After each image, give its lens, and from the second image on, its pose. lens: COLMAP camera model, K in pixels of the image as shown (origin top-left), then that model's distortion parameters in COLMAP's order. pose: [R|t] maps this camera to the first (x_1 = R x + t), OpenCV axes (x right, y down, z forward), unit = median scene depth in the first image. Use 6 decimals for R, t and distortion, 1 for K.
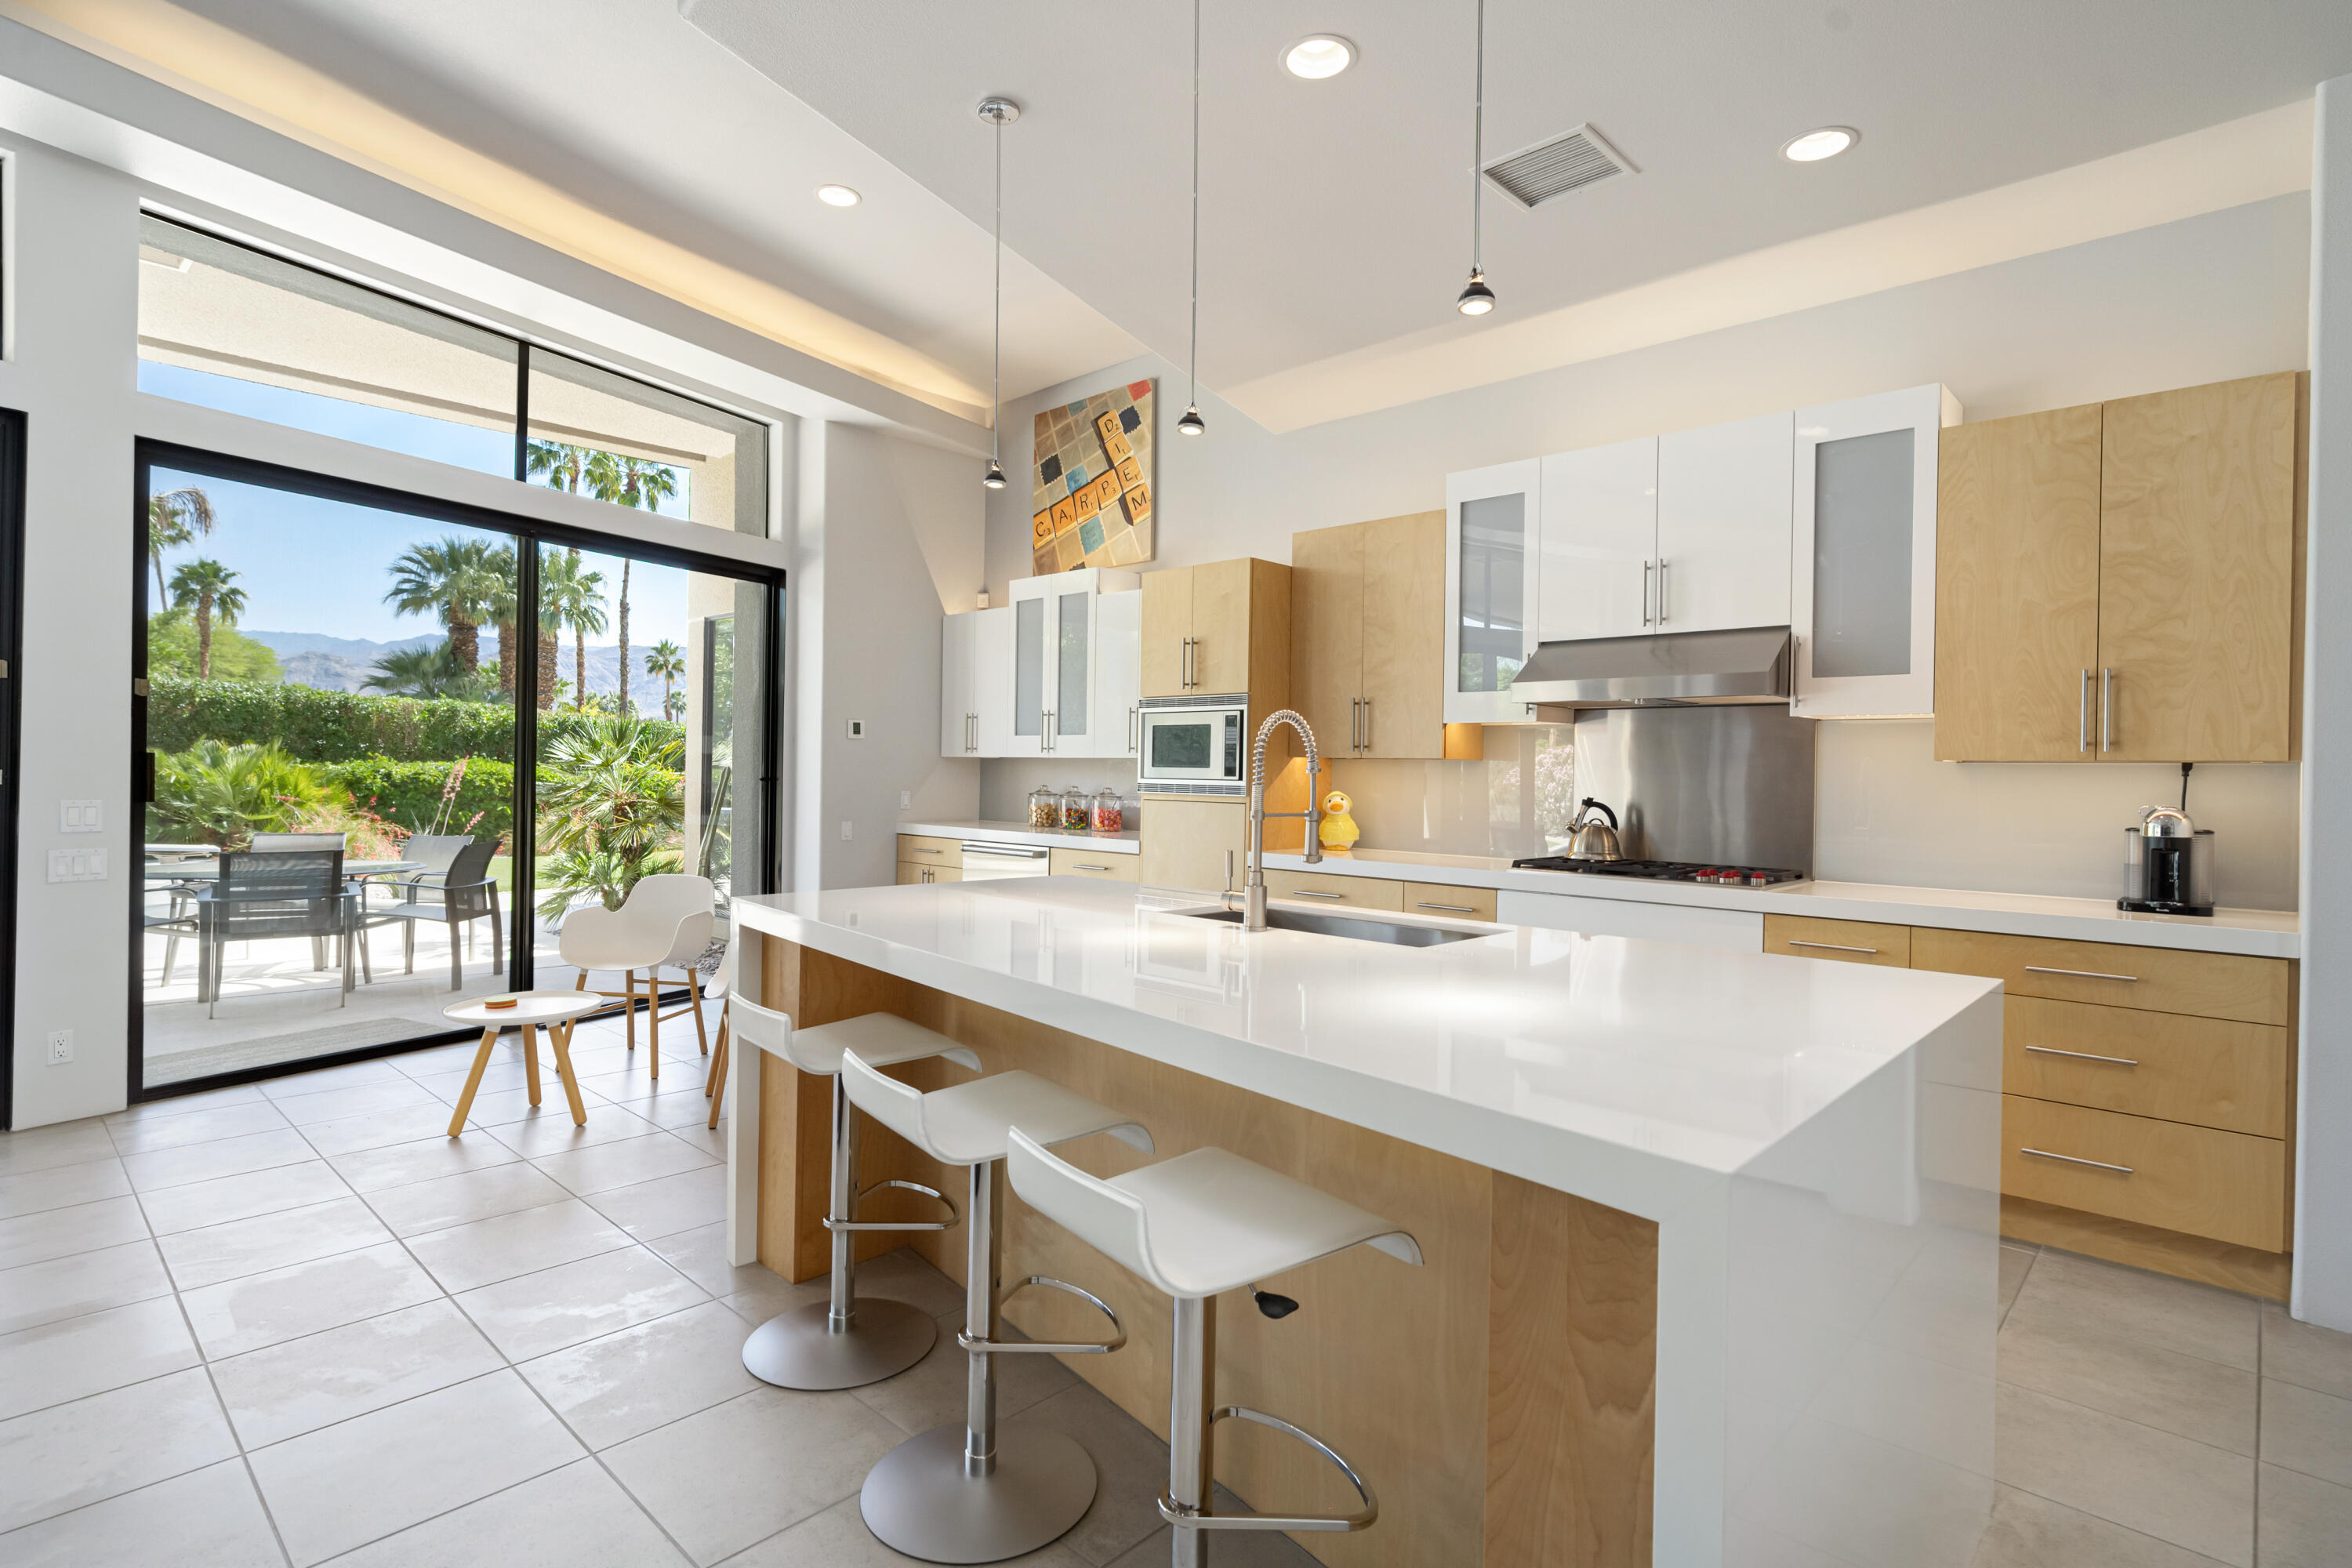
lens RADIAL K [[1155.2, 0, 1174.1], [0, 1155.2, 775.9], [0, 0, 1]] dist [-0.001590, -0.000628]
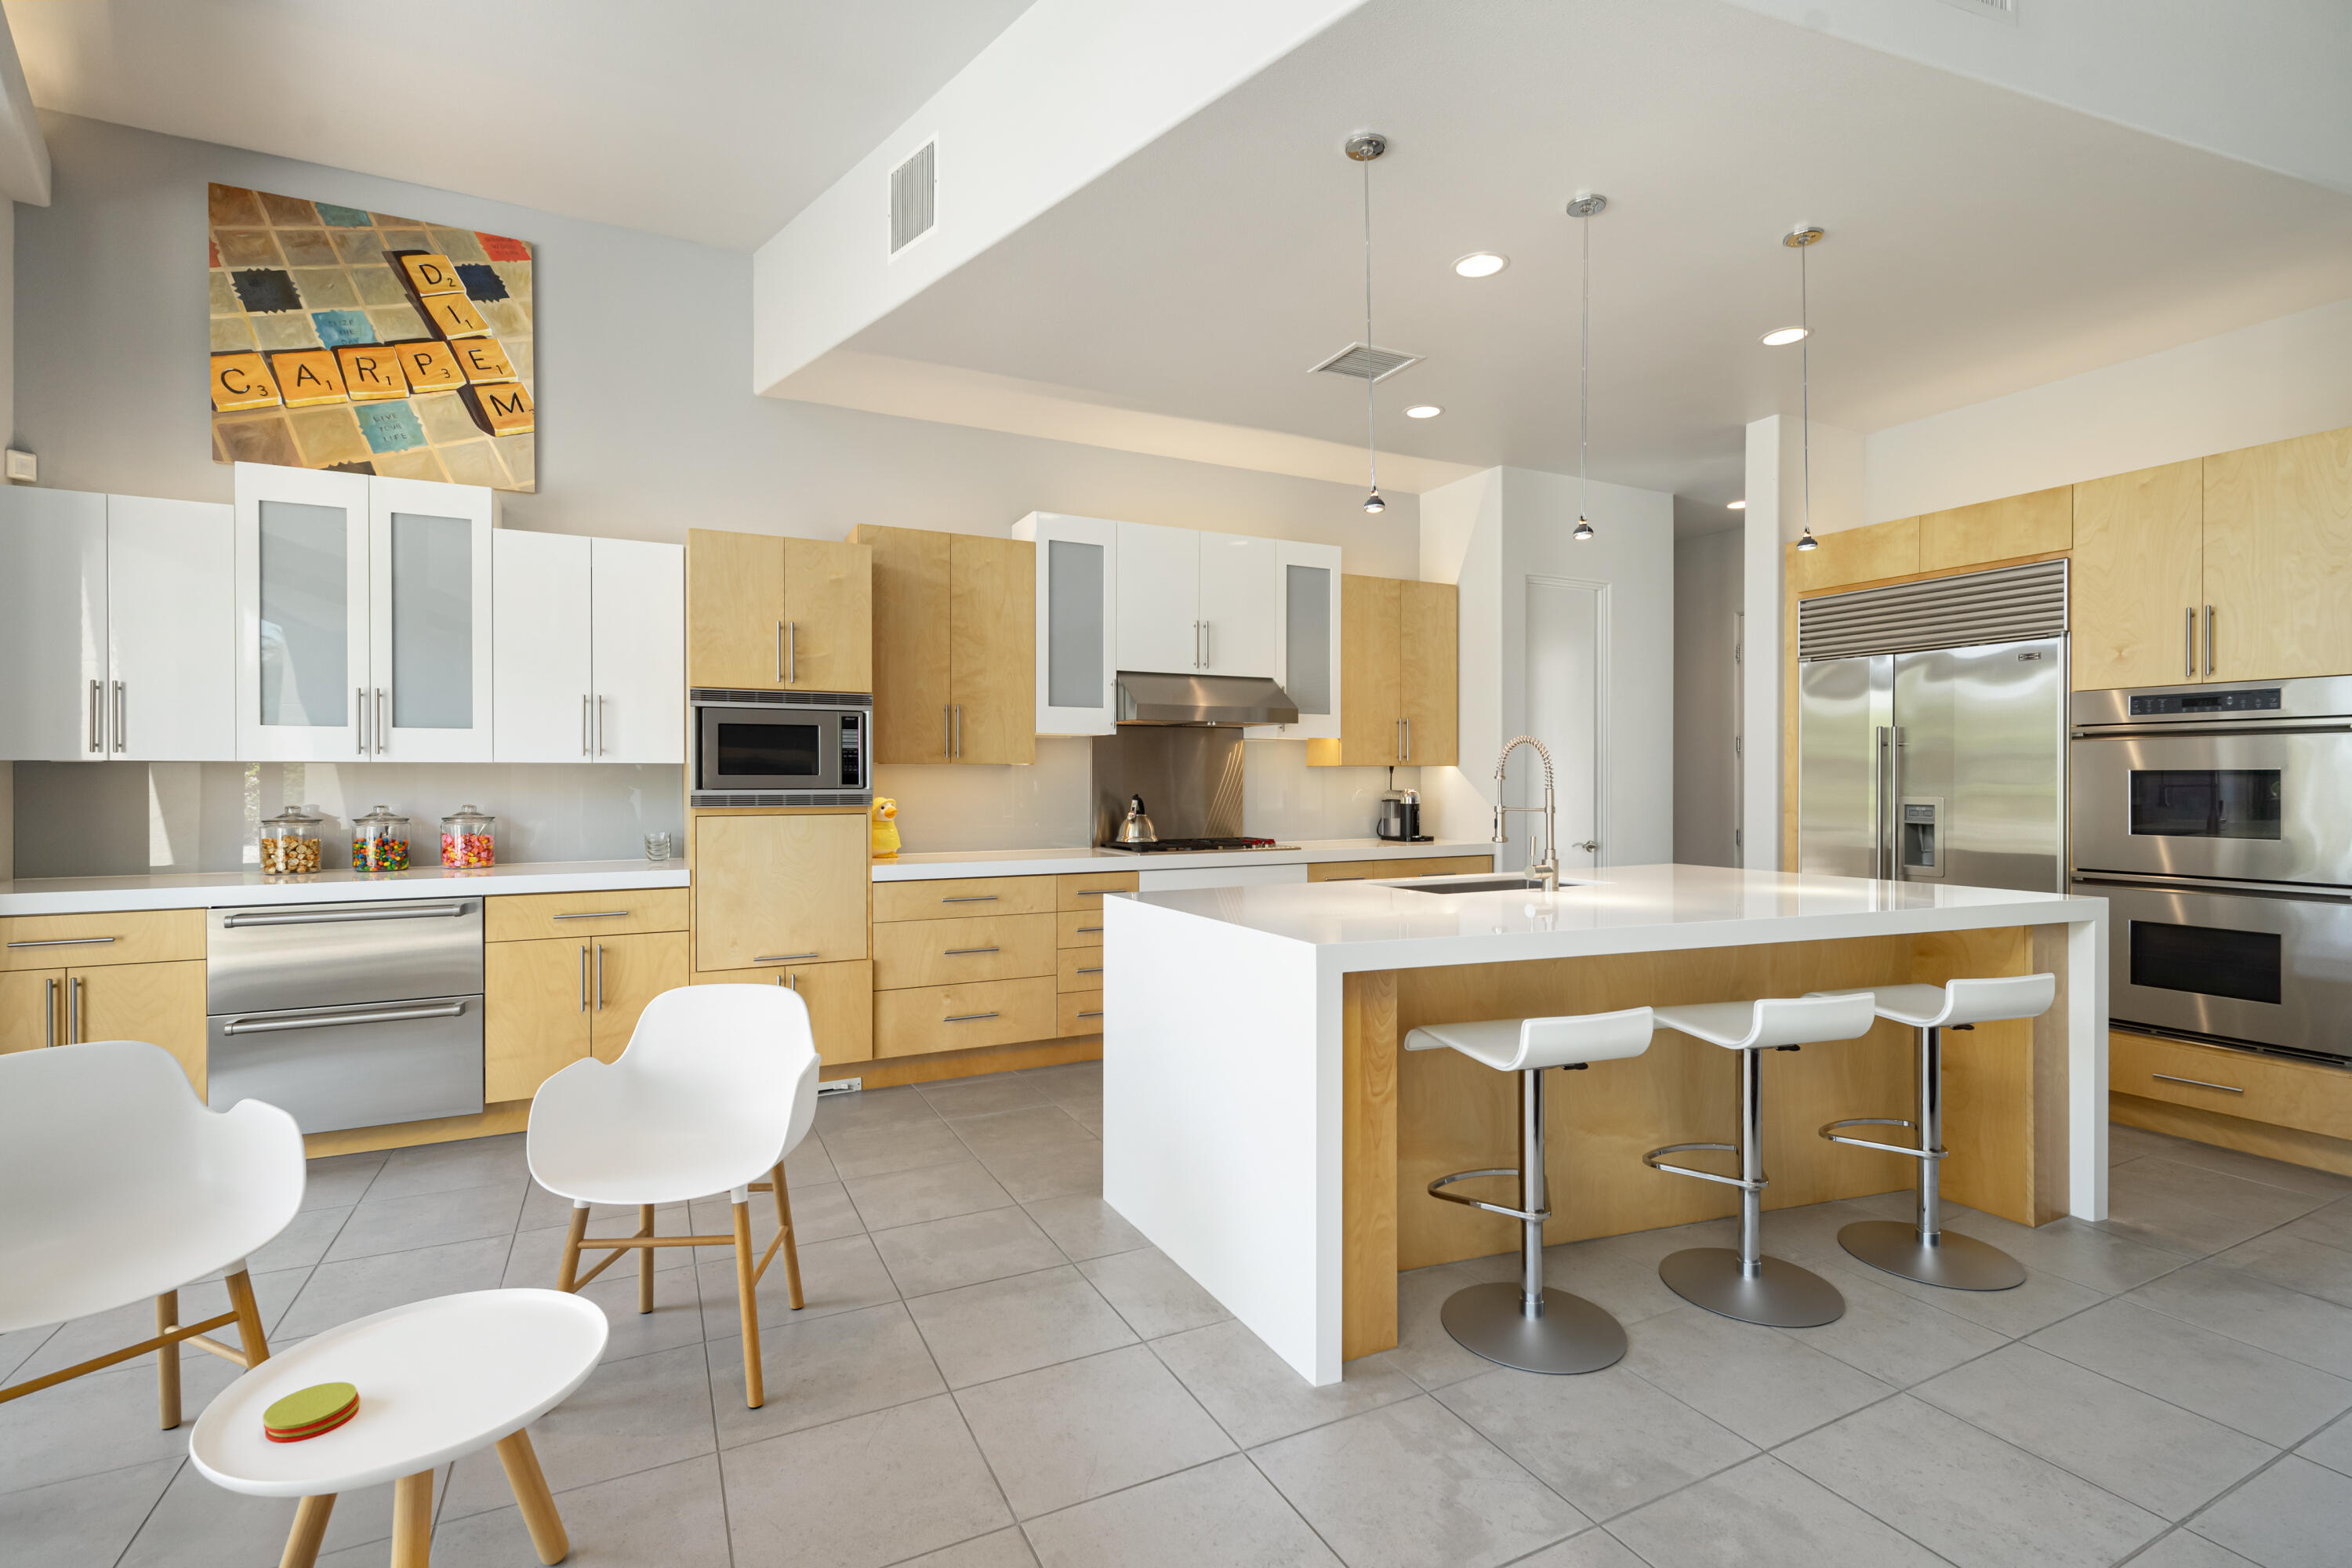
lens RADIAL K [[1063.1, 0, 1177.6], [0, 1063.1, 790.3], [0, 0, 1]] dist [0.001023, -0.000355]
pose [[0.341948, -0.026285, 0.939351, -0.518196], [0.010598, 0.999653, 0.024114, -0.009690], [-0.939659, 0.001710, 0.342107, 0.383182]]
